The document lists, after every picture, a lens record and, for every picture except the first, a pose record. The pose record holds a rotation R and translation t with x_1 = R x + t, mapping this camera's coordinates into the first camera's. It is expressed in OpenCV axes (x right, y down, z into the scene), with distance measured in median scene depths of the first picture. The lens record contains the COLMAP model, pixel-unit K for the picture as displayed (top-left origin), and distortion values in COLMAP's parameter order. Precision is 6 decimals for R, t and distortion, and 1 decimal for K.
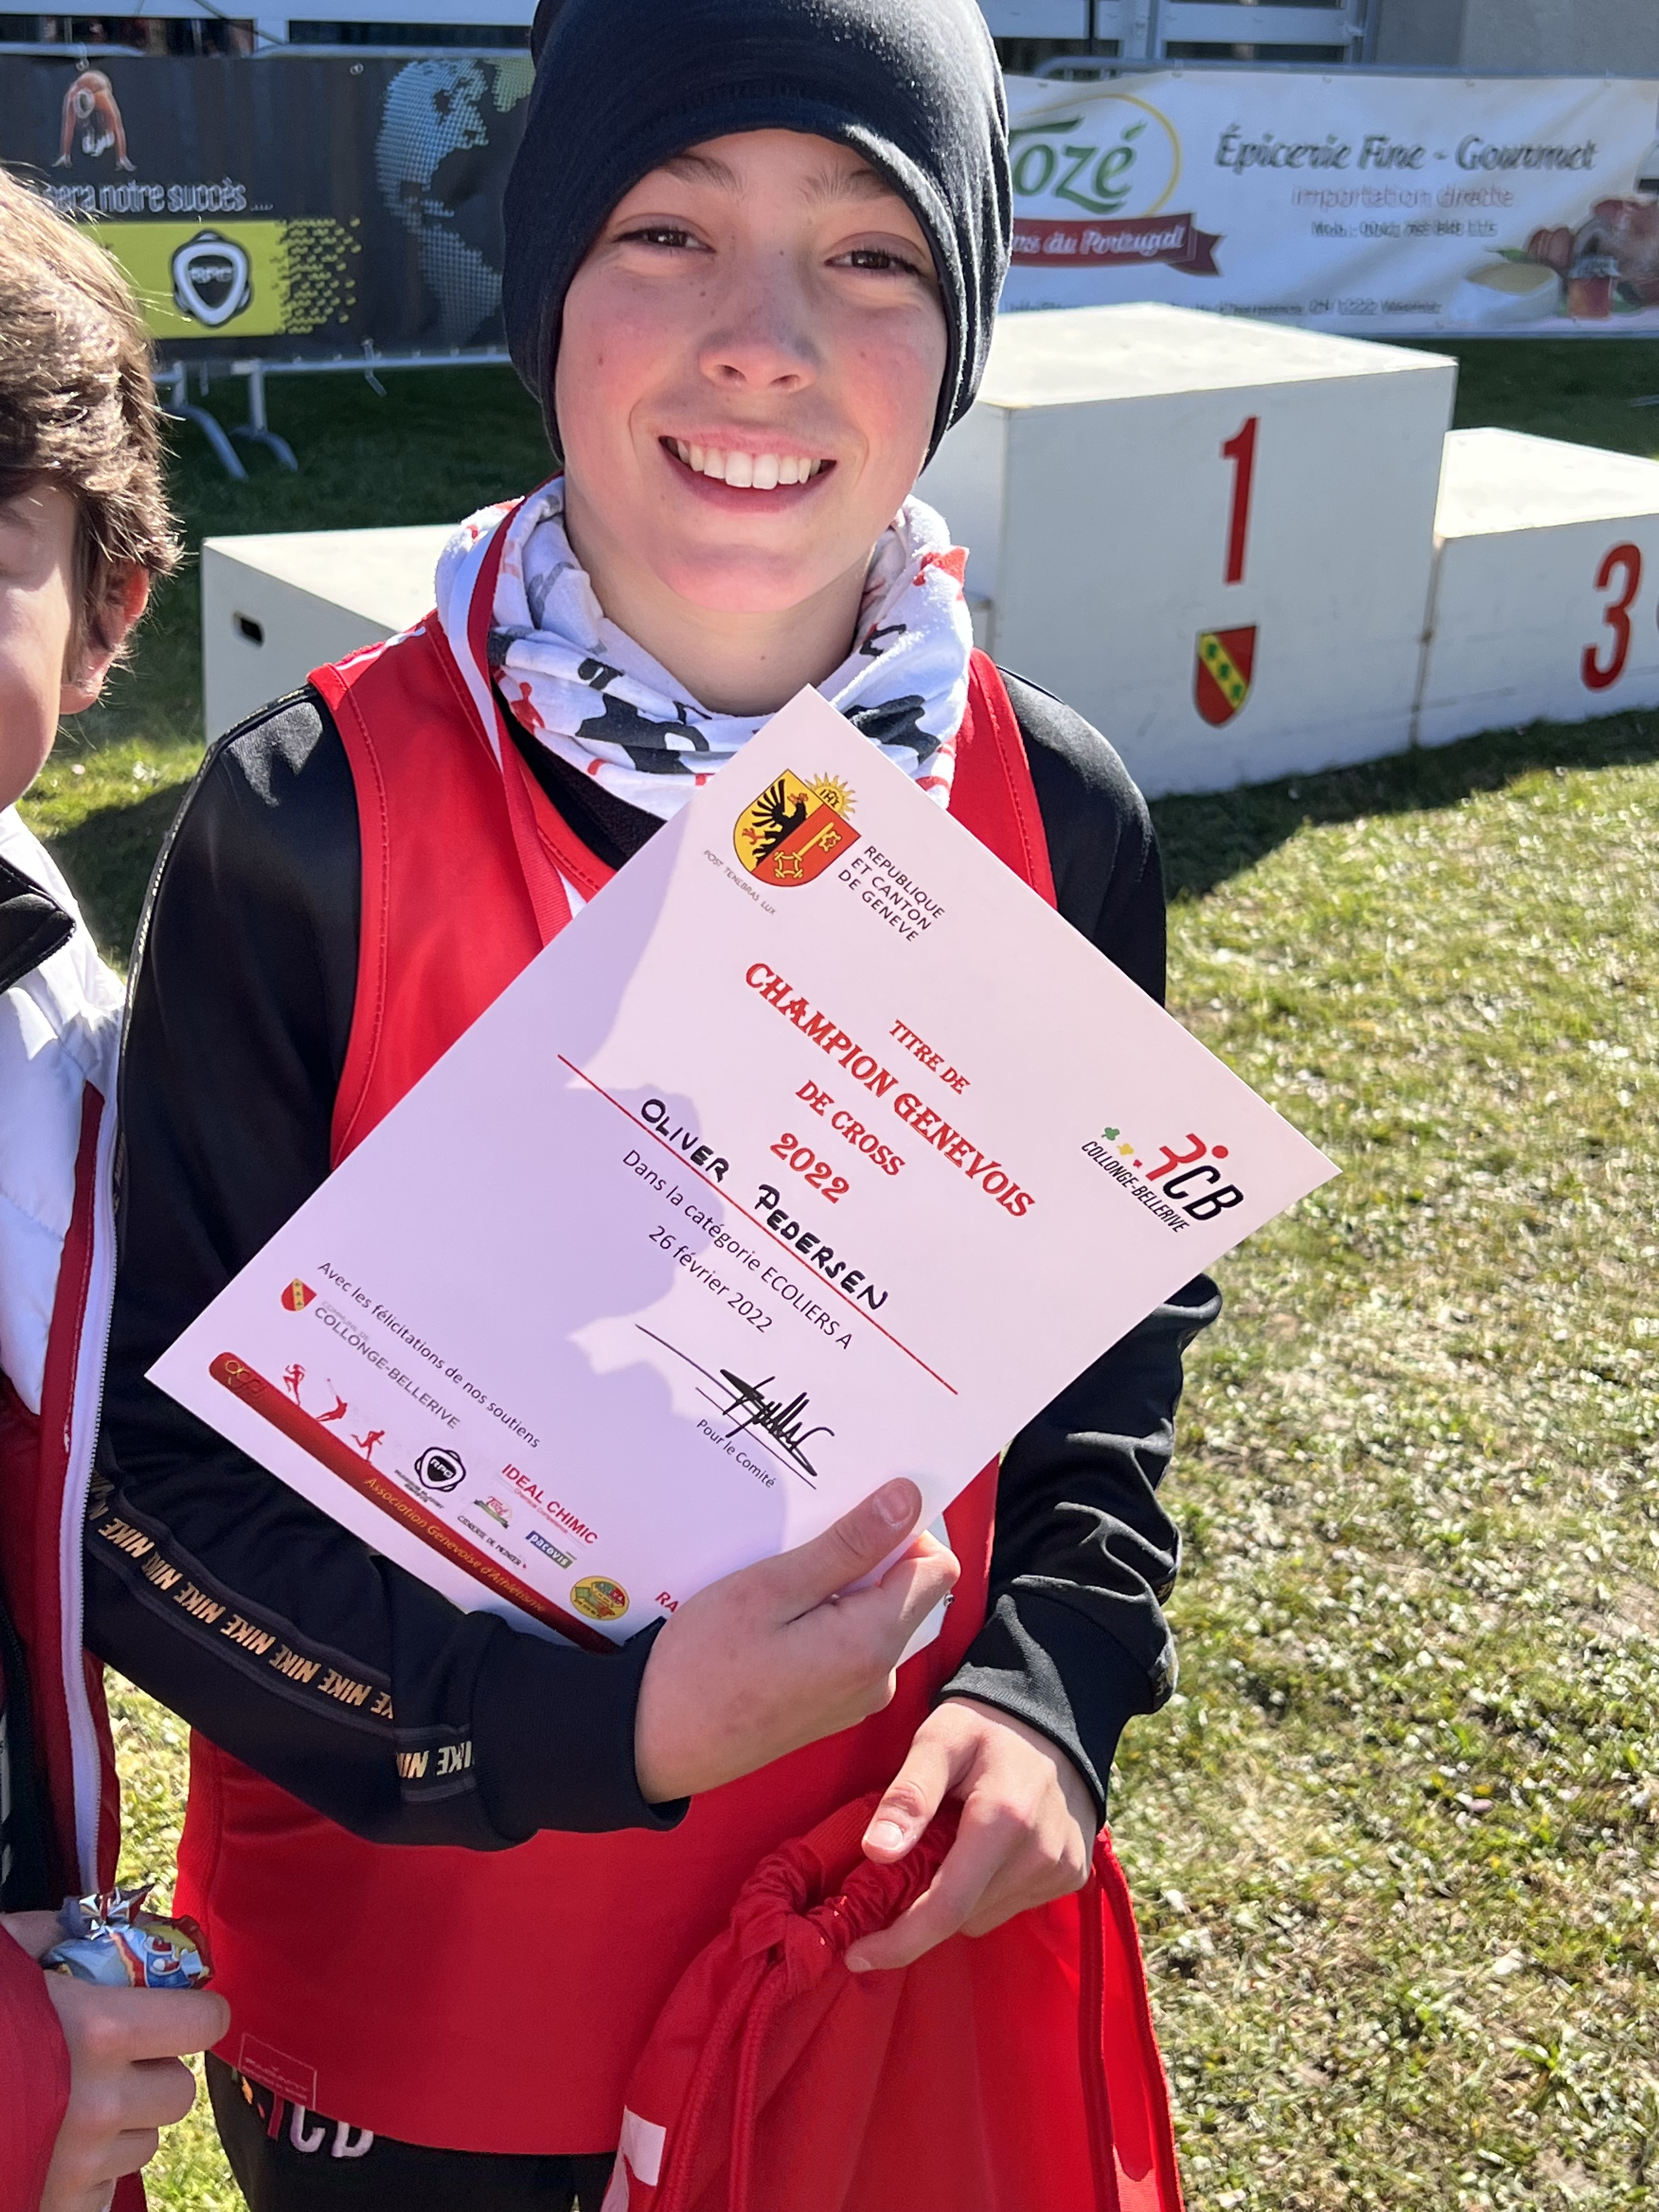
lens RADIAL K [[2821.2, 0, 820.8], [0, 2821.2, 1123.8], [0, 0, 1]] dist [0.050729, 0.000000]
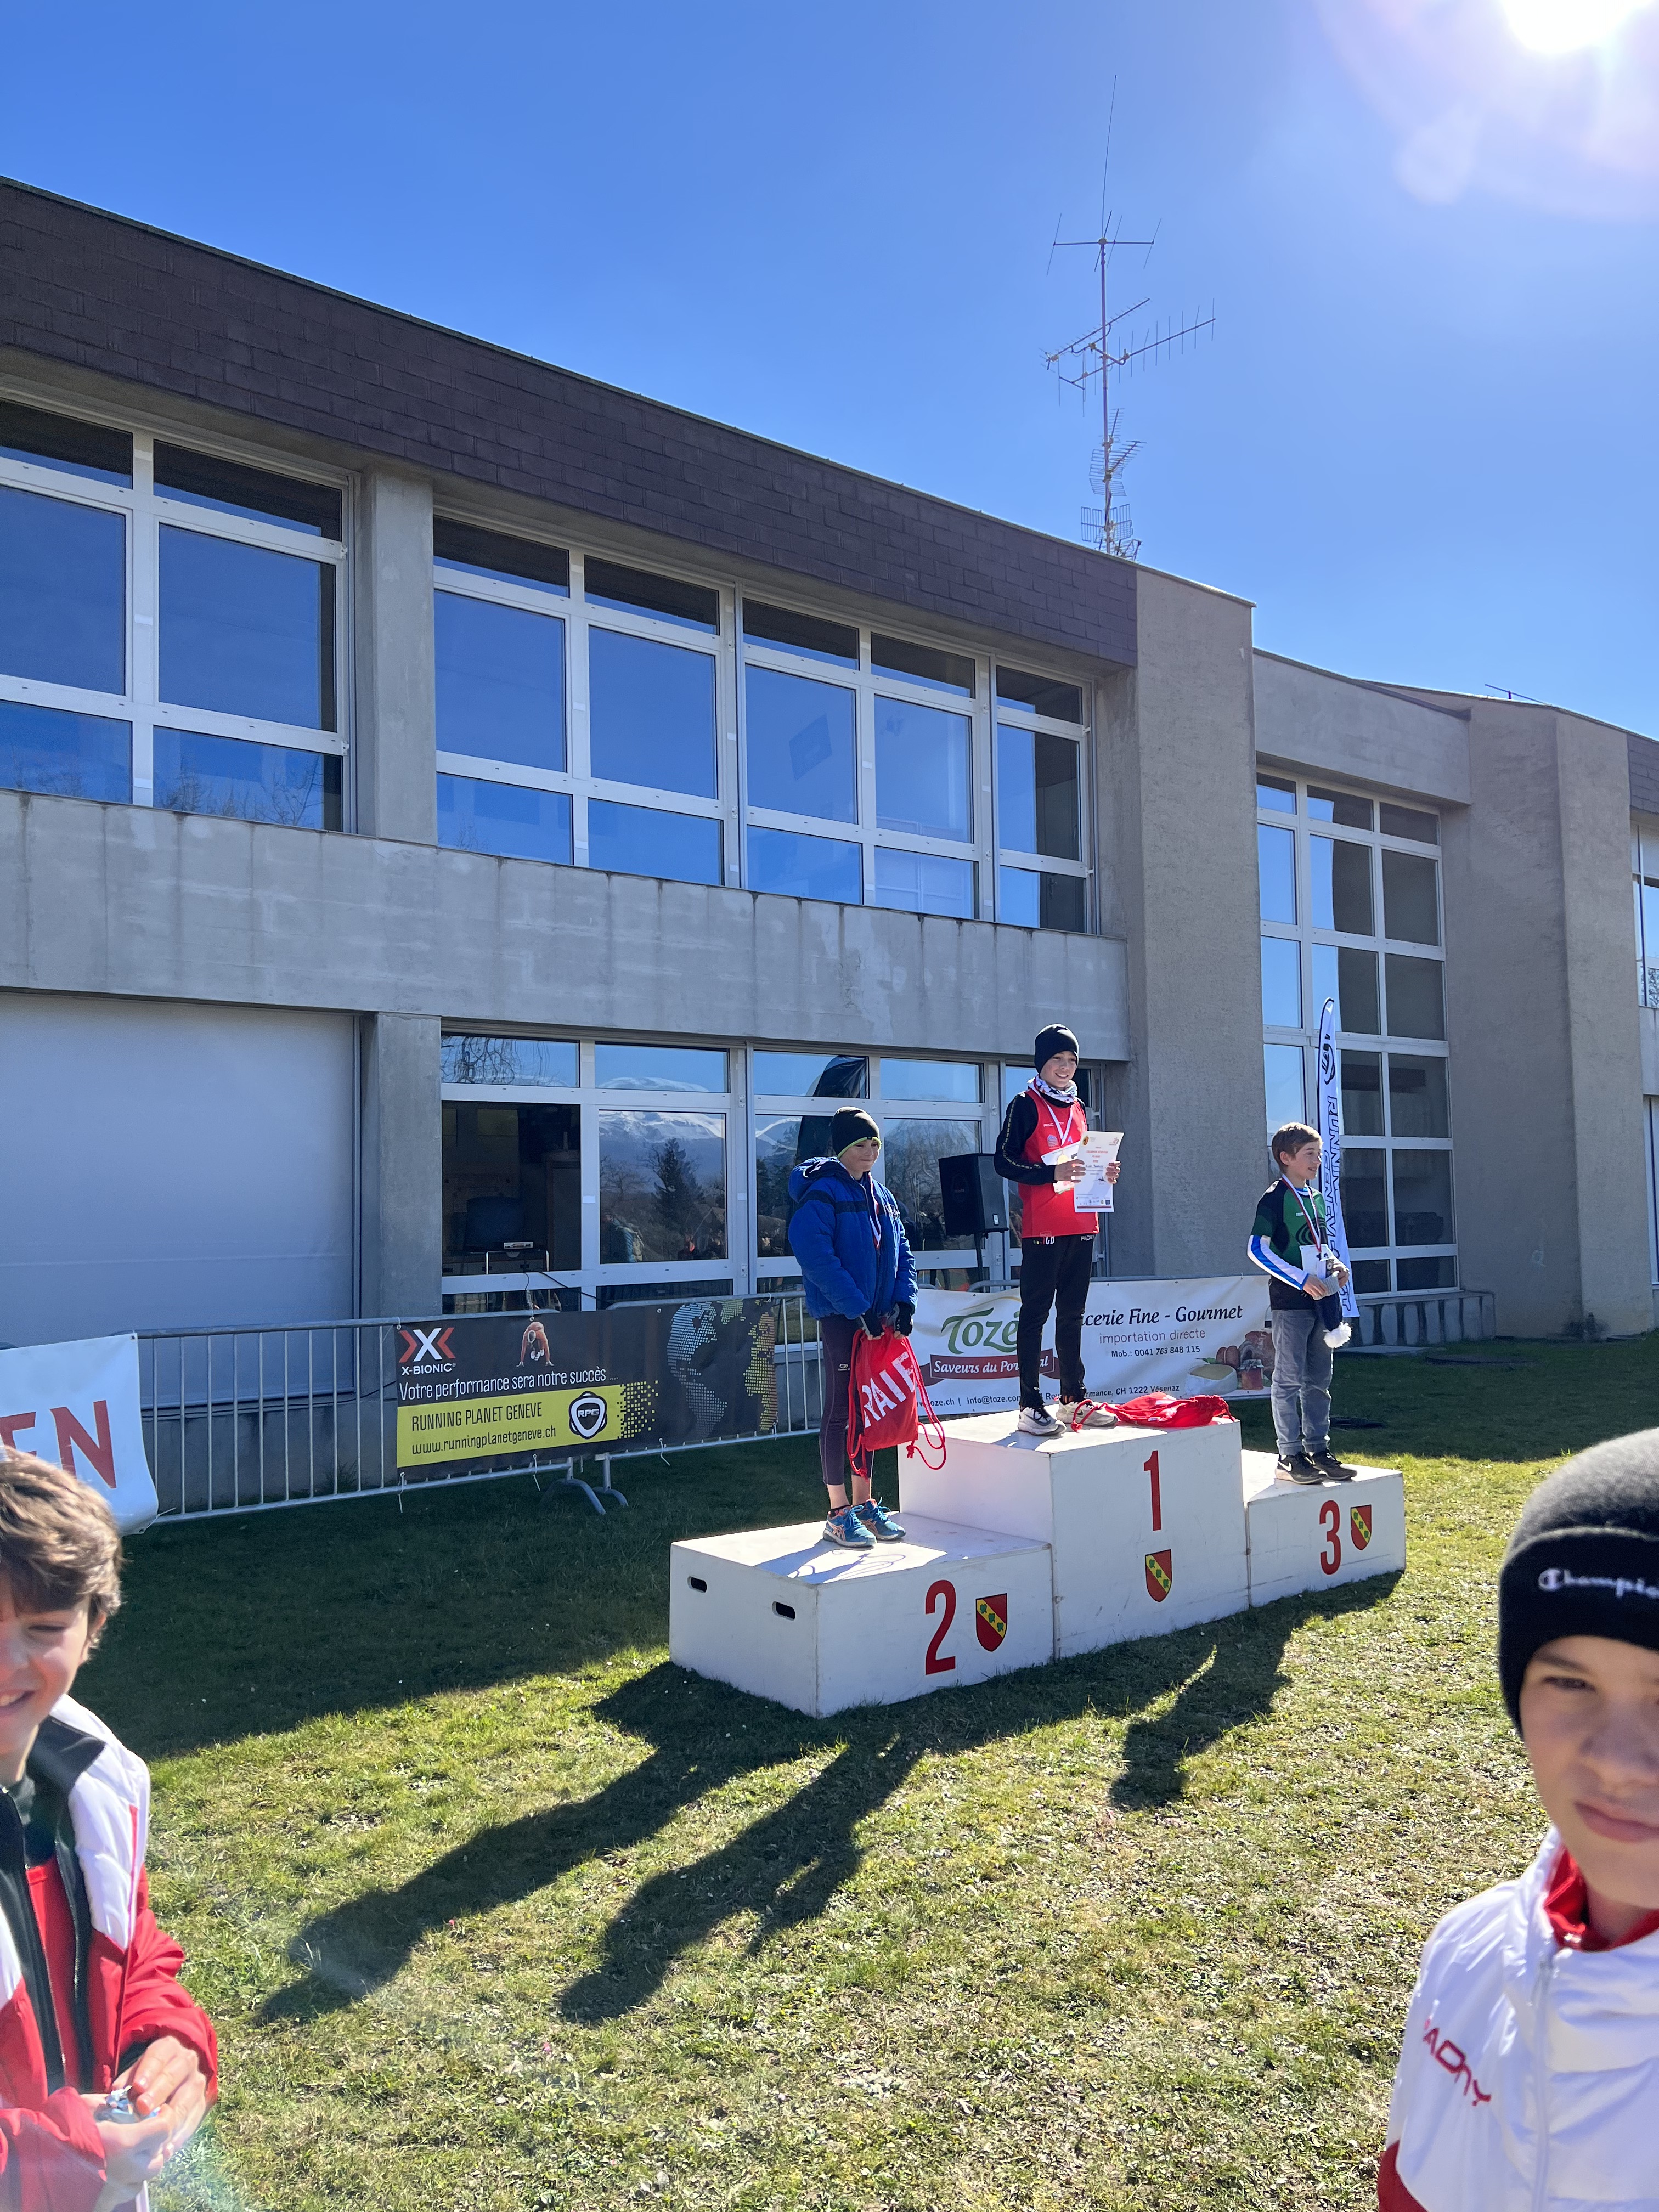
lens RADIAL K [[1635.4, 0, 833.1], [0, 1635.4, 1111.3], [0, 0, 1]] dist [0.049017, -0.063567]
pose [[0.997184, -0.053865, 0.052170, -0.090282], [0.071223, 0.898001, -0.434190, 0.026292], [-0.023461, 0.436683, 0.899309, -0.142102]]
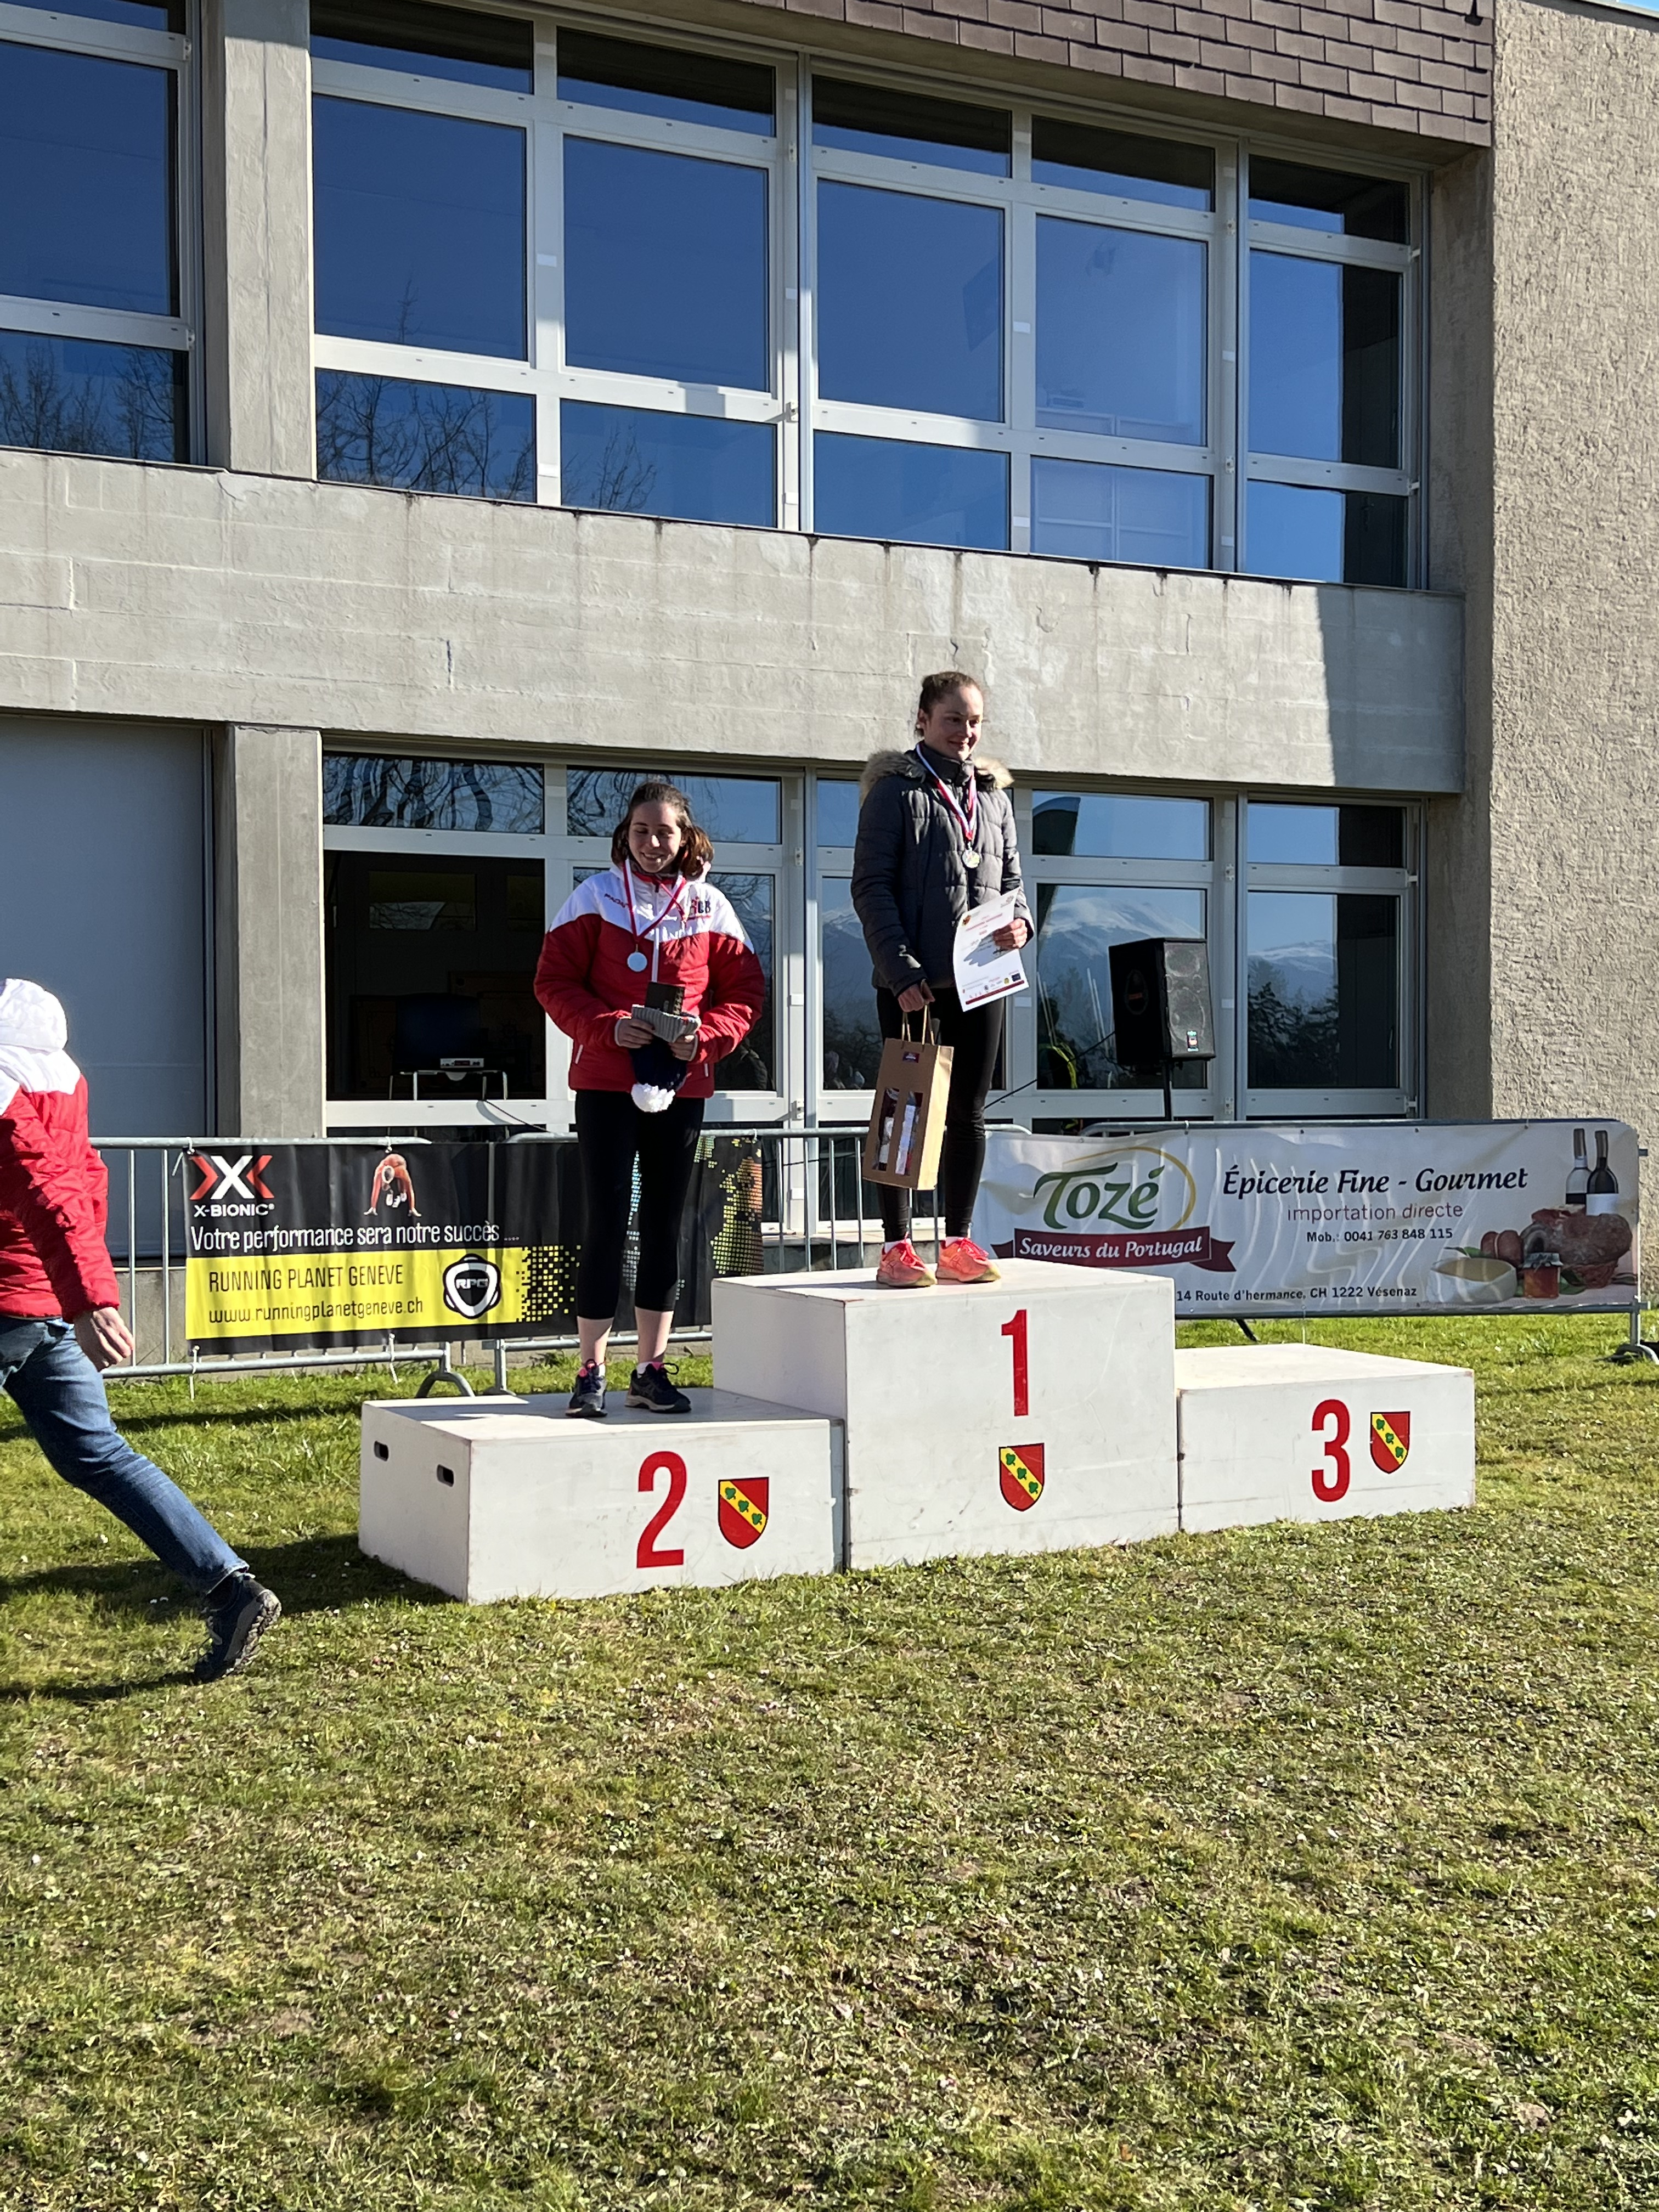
lens RADIAL K [[2760.7, 0, 829.9], [0, 2760.7, 1124.7], [0, 0, 1]] dist [0.042207, 0.000000]
pose [[0.988524, -0.040253, -0.145603, 0.171941], [-0.016290, 0.929821, -0.367651, 0.137725], [0.150184, 0.365804, 0.918495, -0.286643]]
